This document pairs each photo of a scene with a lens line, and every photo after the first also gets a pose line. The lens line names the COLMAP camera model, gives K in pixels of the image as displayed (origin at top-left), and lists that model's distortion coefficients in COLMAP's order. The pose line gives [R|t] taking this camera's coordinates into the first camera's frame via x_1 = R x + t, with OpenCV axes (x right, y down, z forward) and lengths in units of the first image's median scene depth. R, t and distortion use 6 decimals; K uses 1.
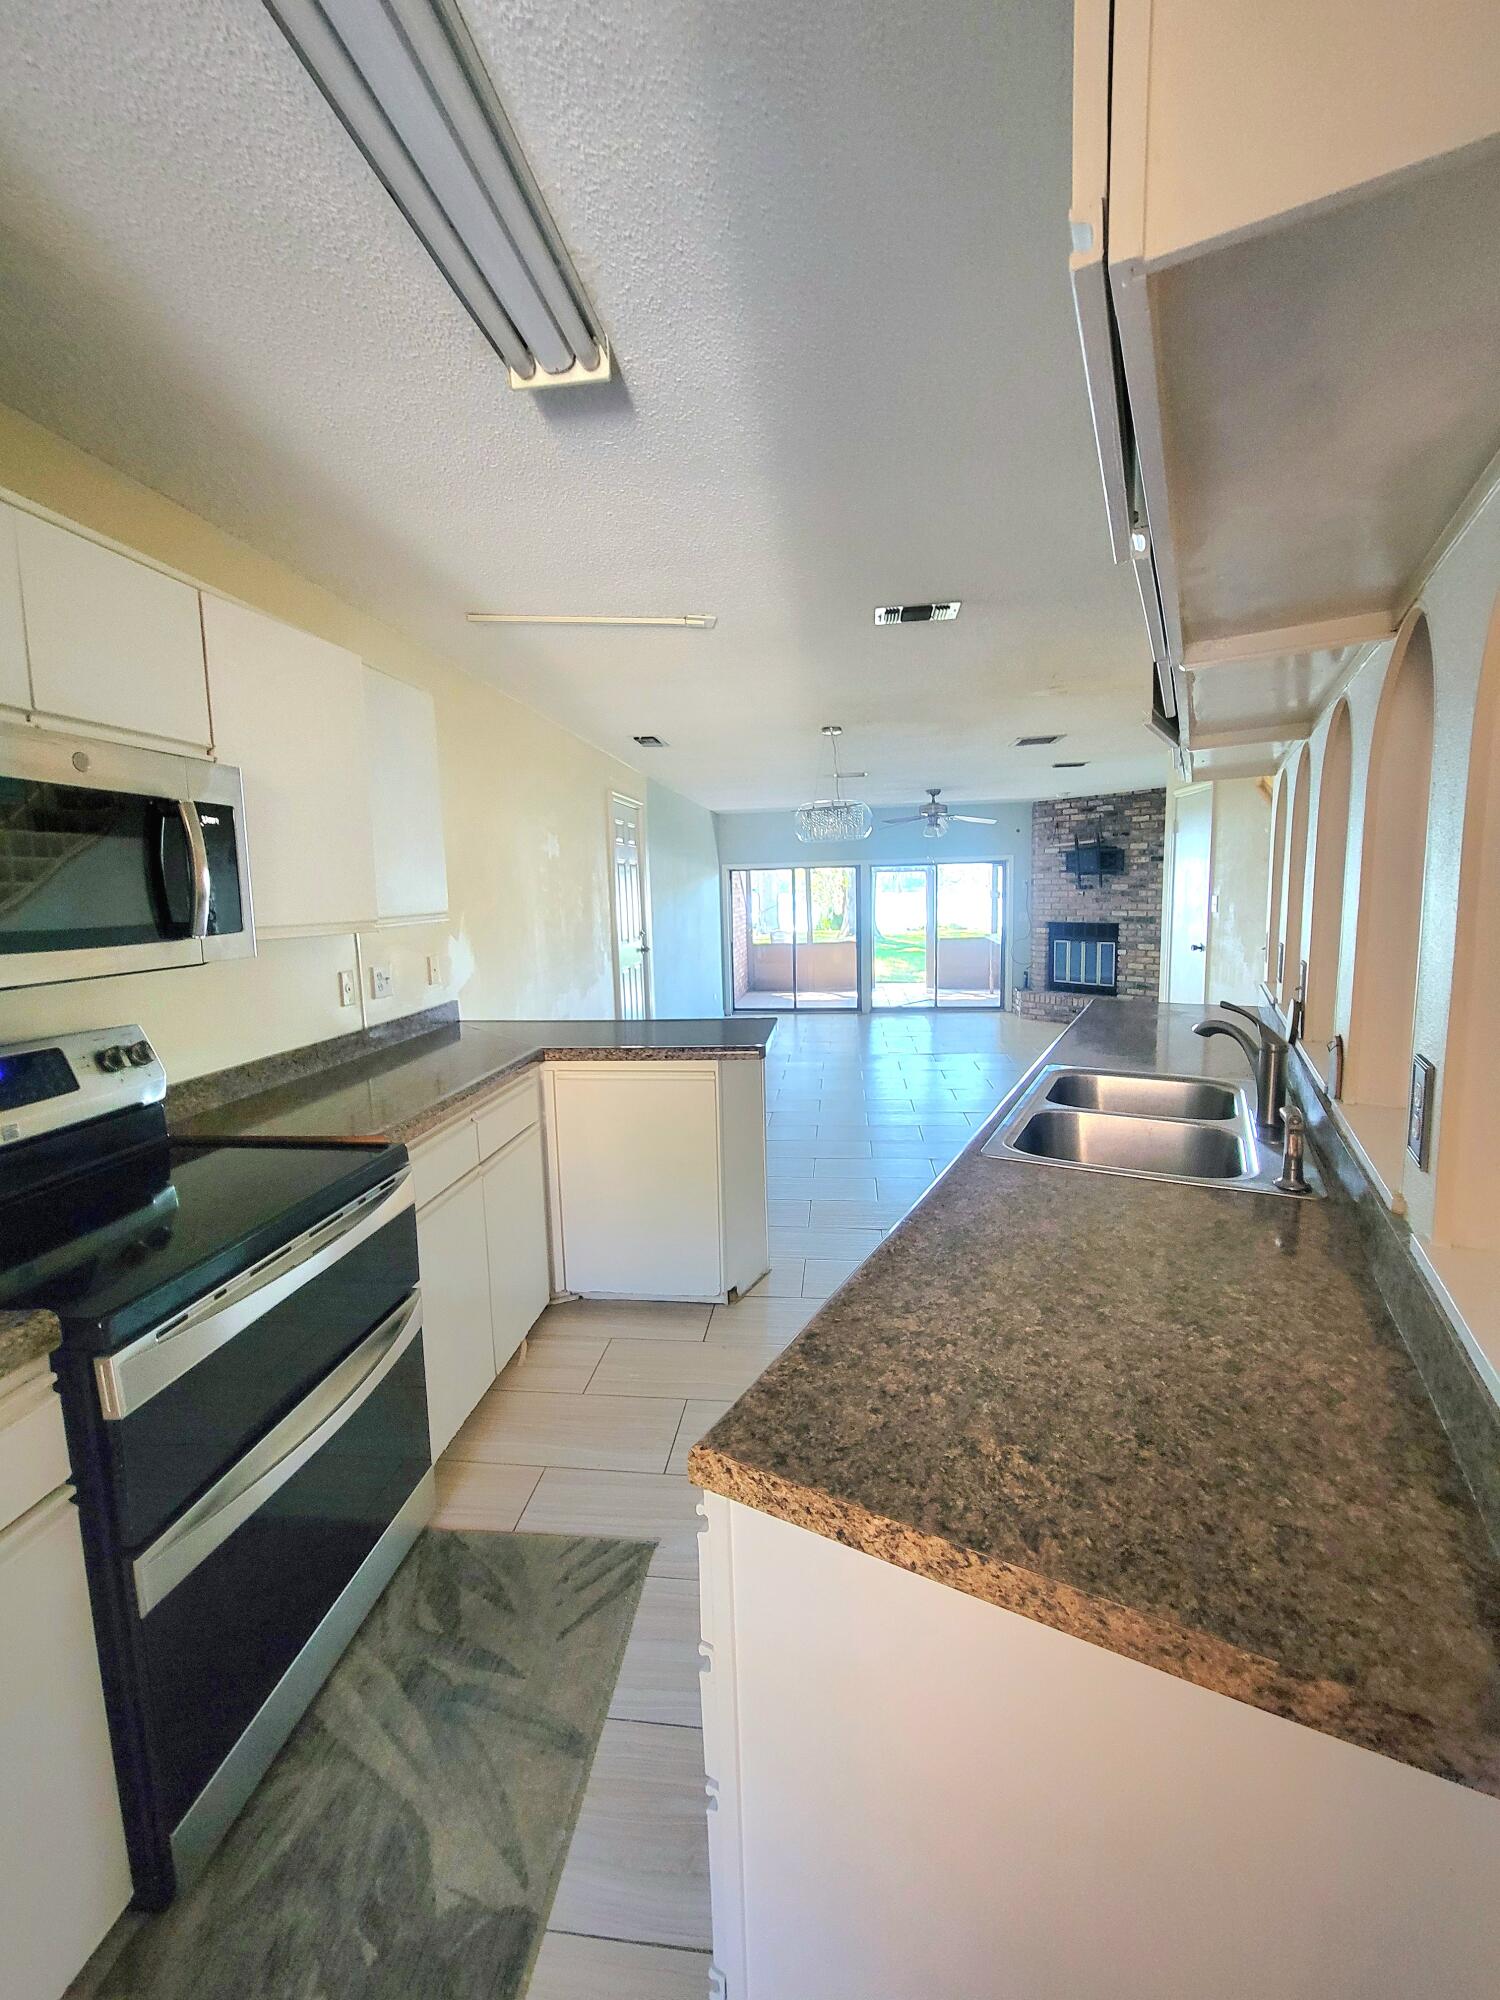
lens RADIAL K [[813.8, 0, 746.0], [0, 813.8, 987.2], [0, 0, 1]] dist [-0.002536, -0.000680]
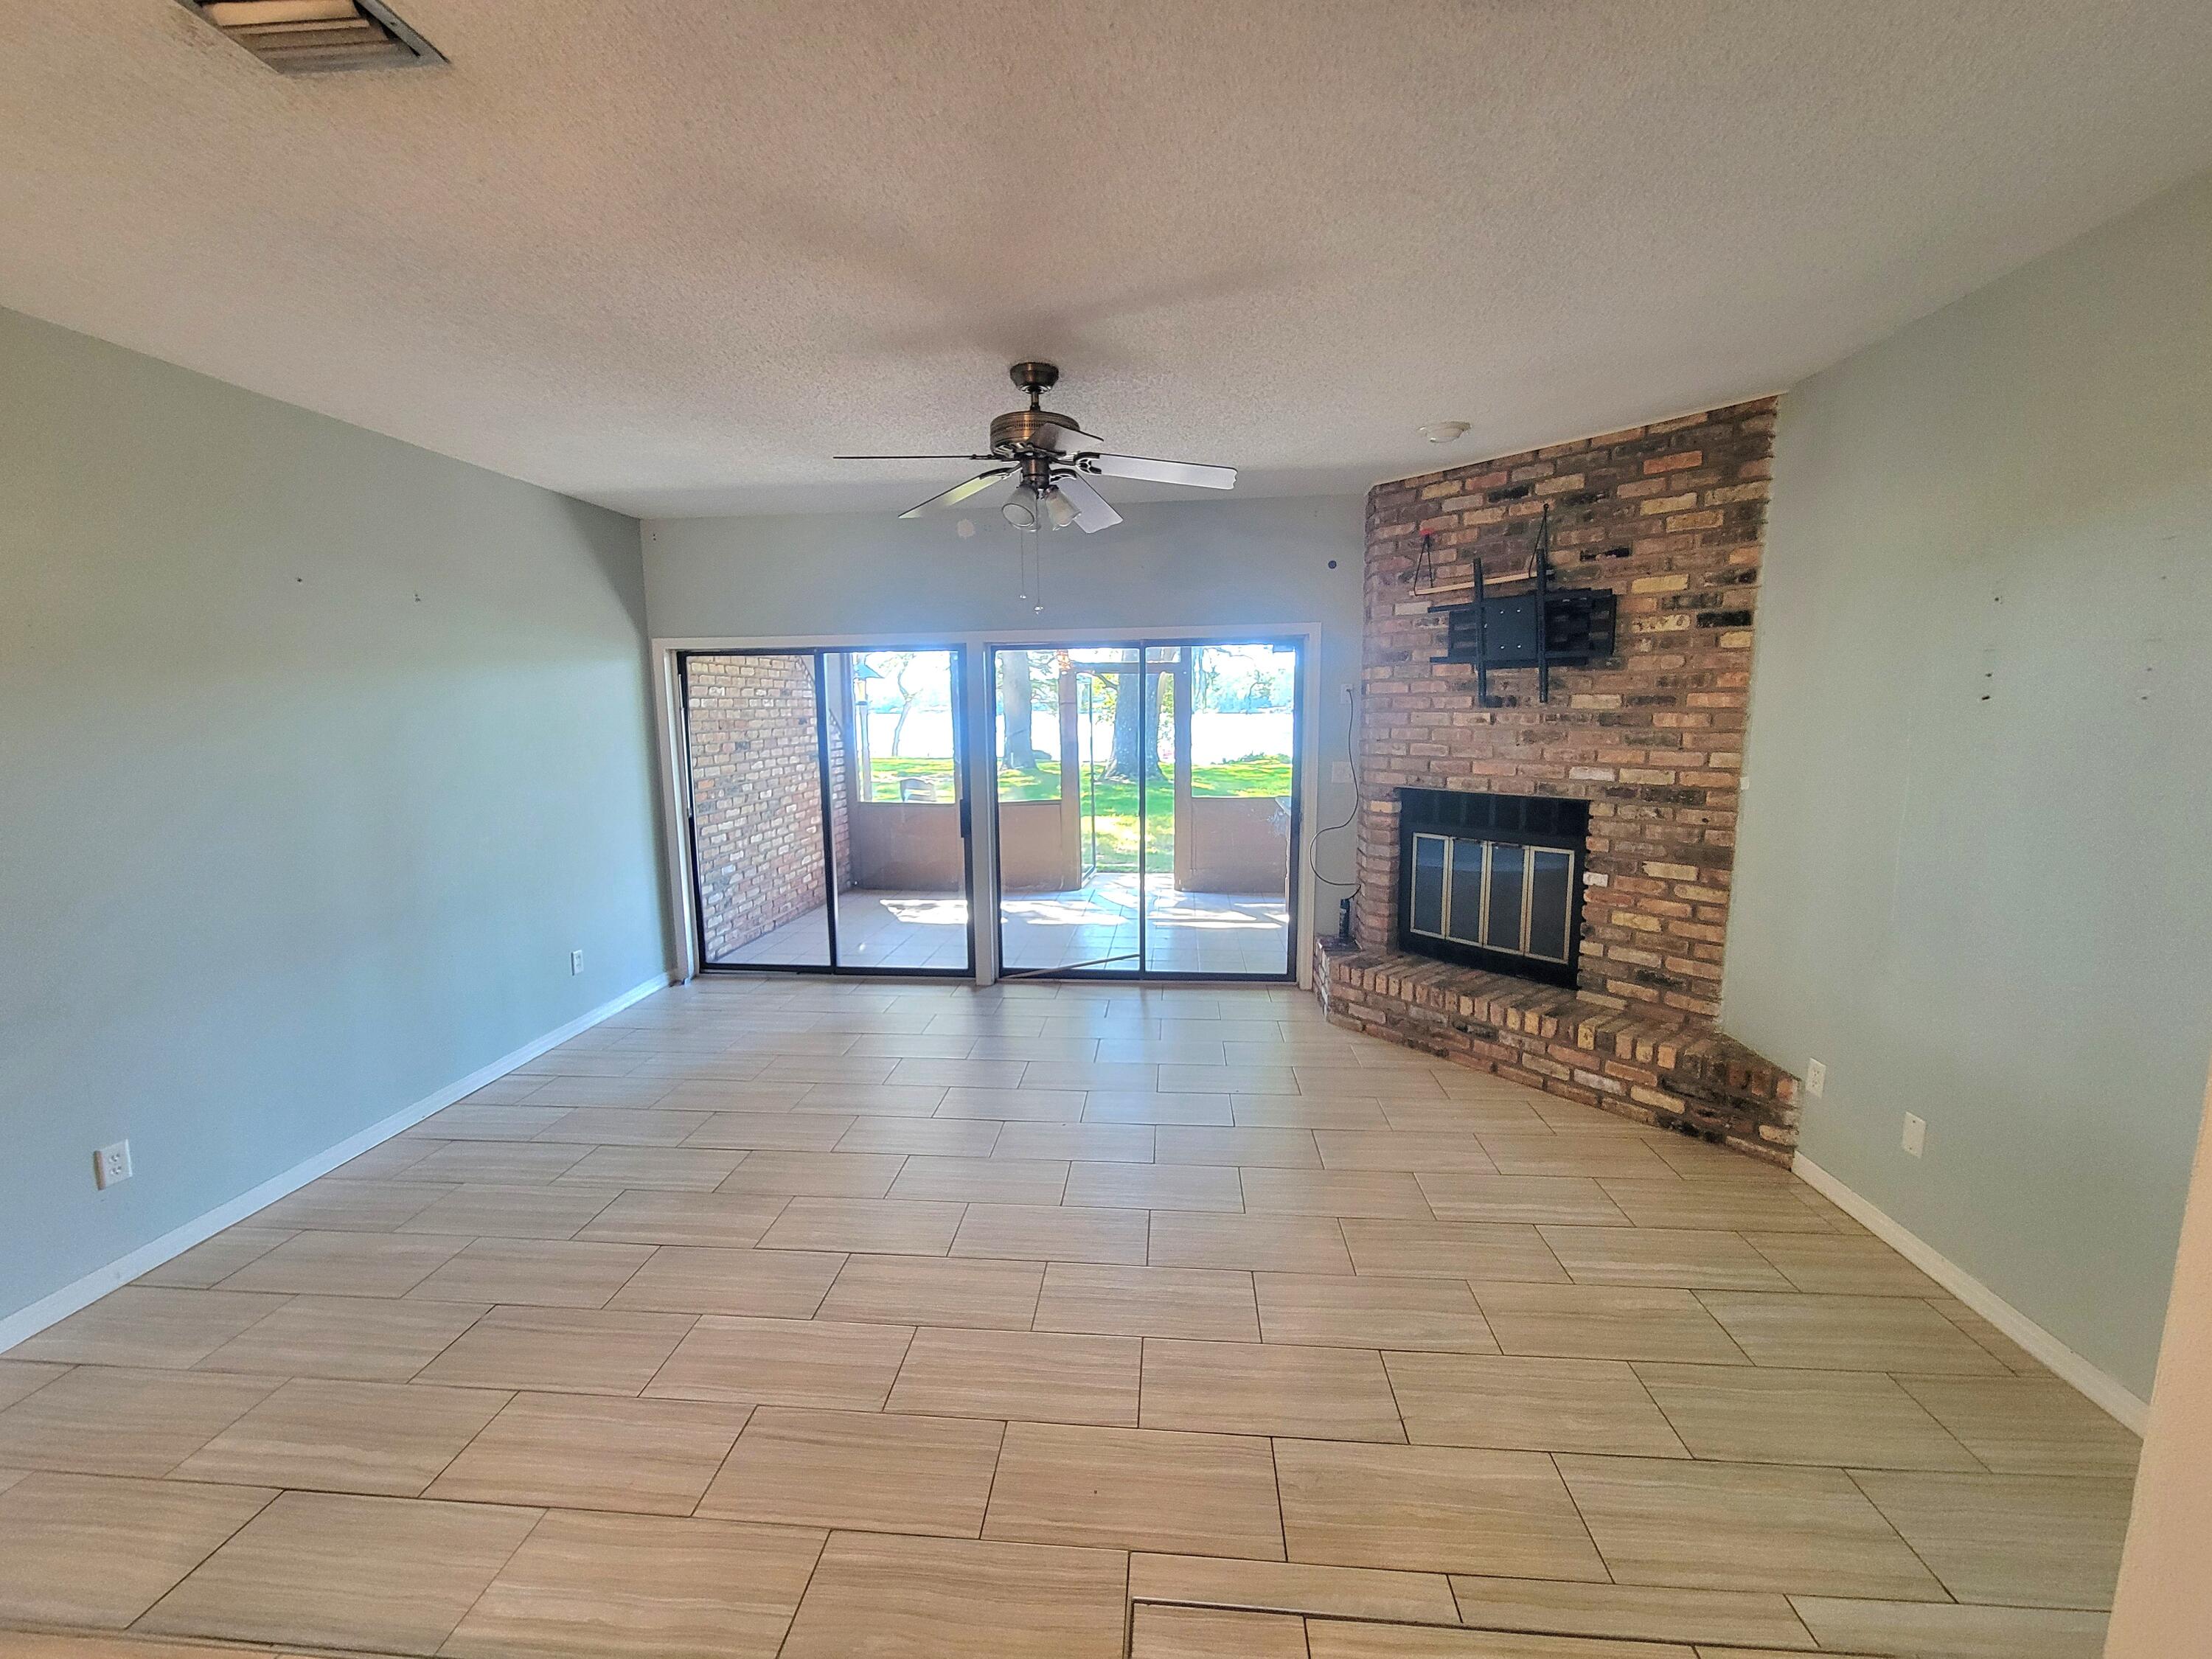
lens RADIAL K [[900.0, 0, 1092.1], [0, 900.0, 833.7], [0, 0, 1]] dist [-0.002536, -0.000680]
pose [[0.999559, 0.012967, 0.026710, 1.101668], [-0.013411, 0.999774, 0.016512, -0.332941], [-0.026490, -0.016863, 0.999507, 2.962002]]
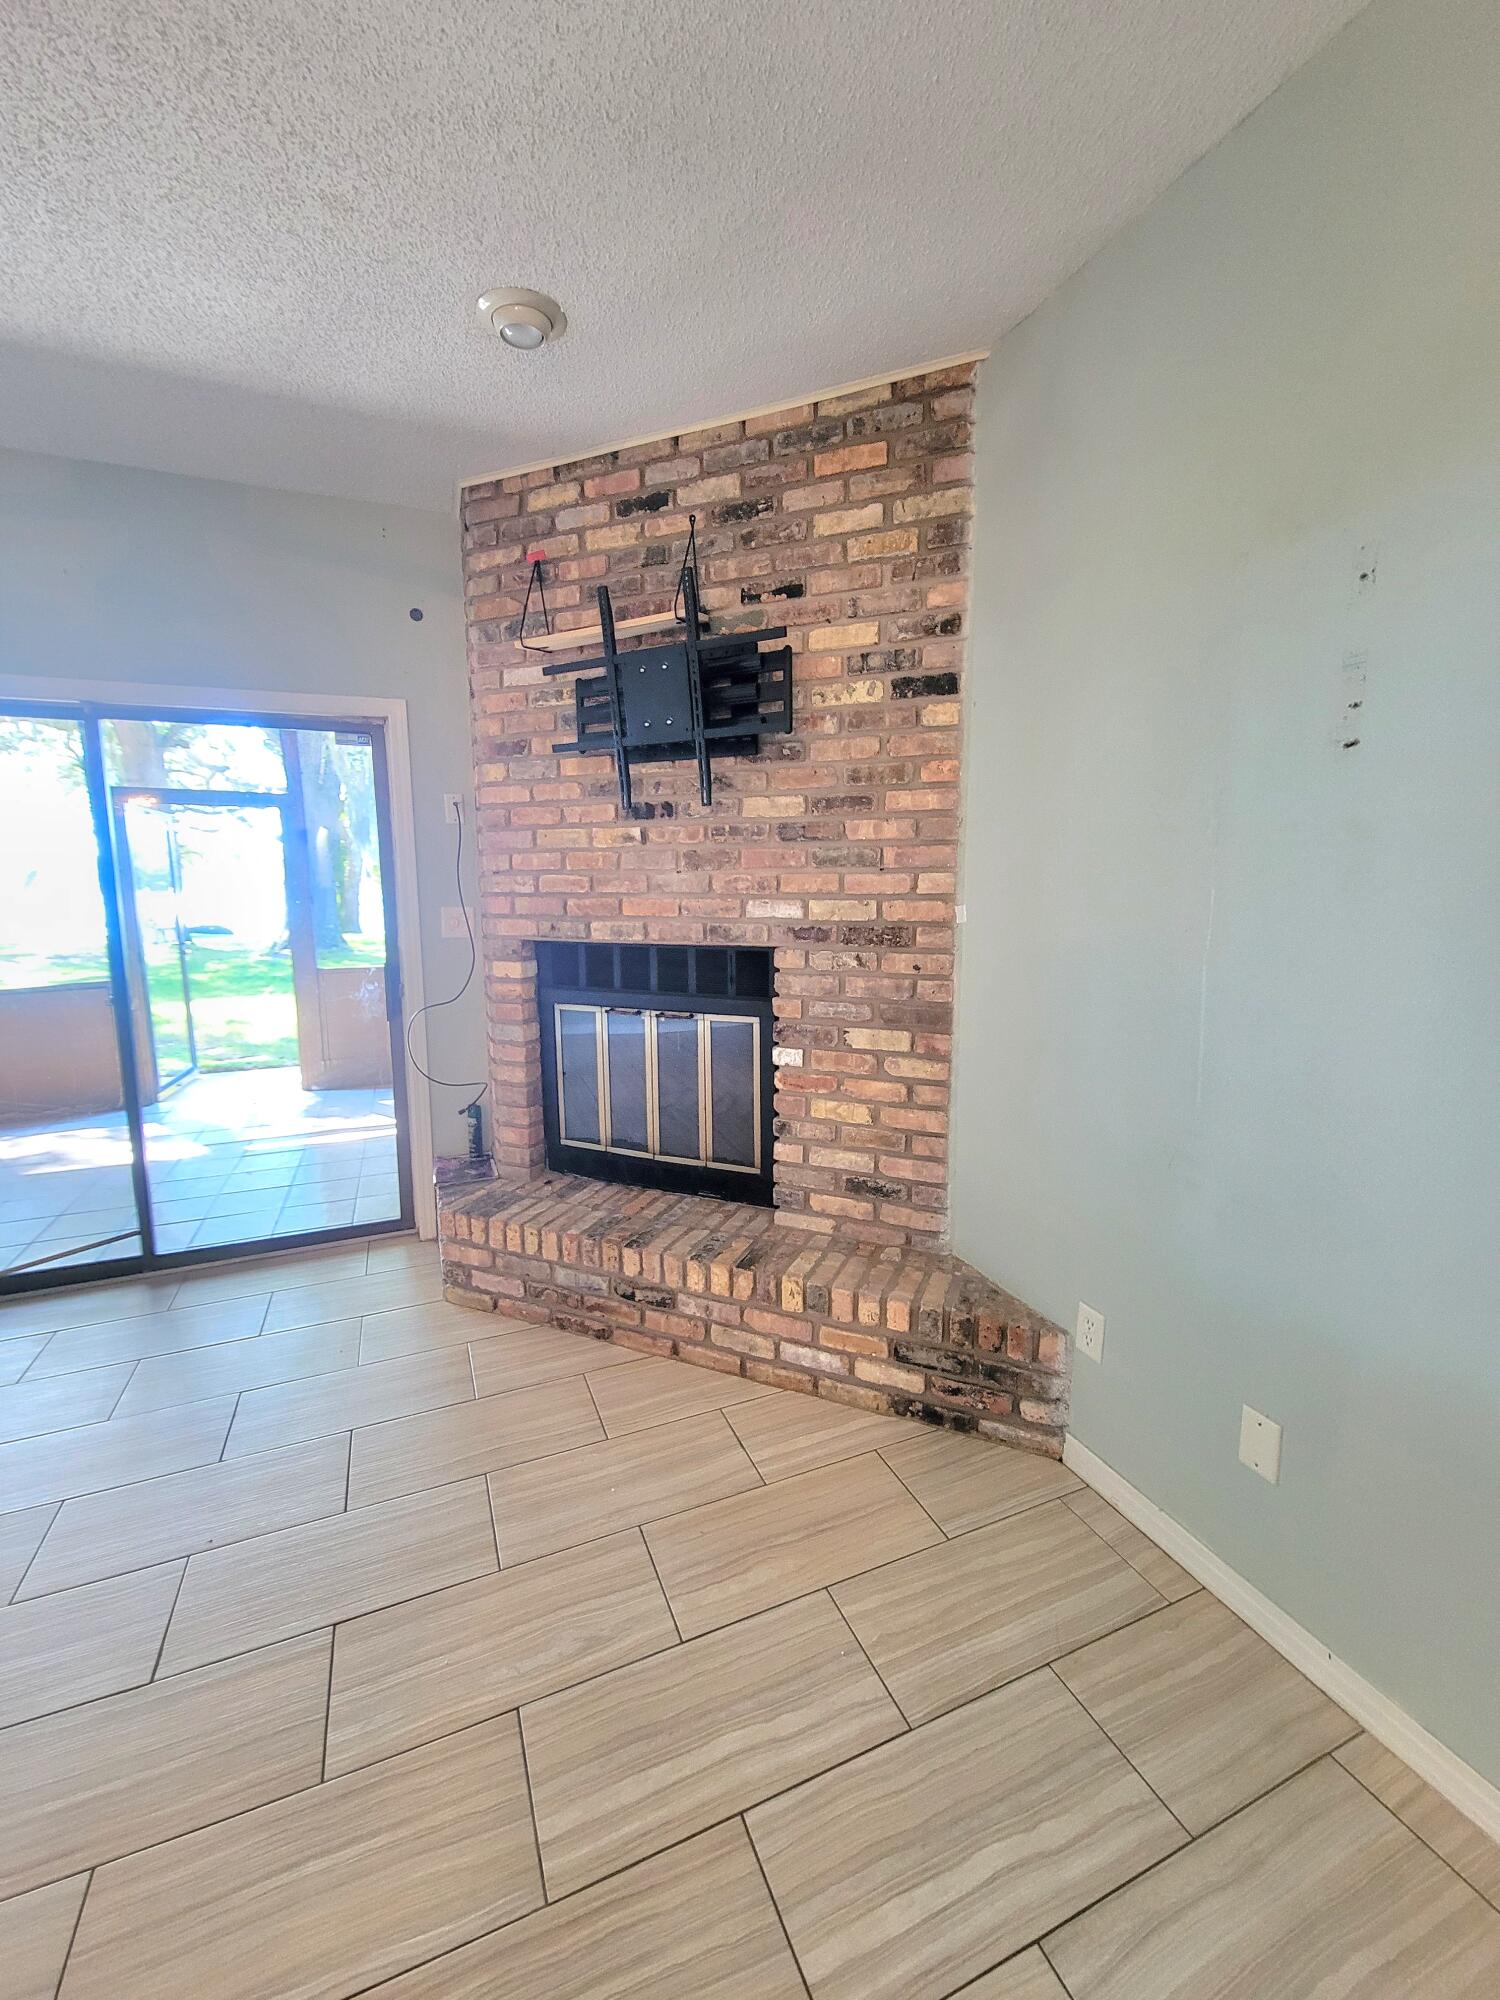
lens RADIAL K [[813.8, 0, 745.0], [0, 813.8, 987.7], [0, 0, 1]] dist [-0.002536, -0.000680]
pose [[0.871422, -0.042572, 0.488684, 1.591011], [0.041899, 0.999046, 0.012318, -0.342413], [-0.488742, 0.009741, 0.872374, 3.837565]]
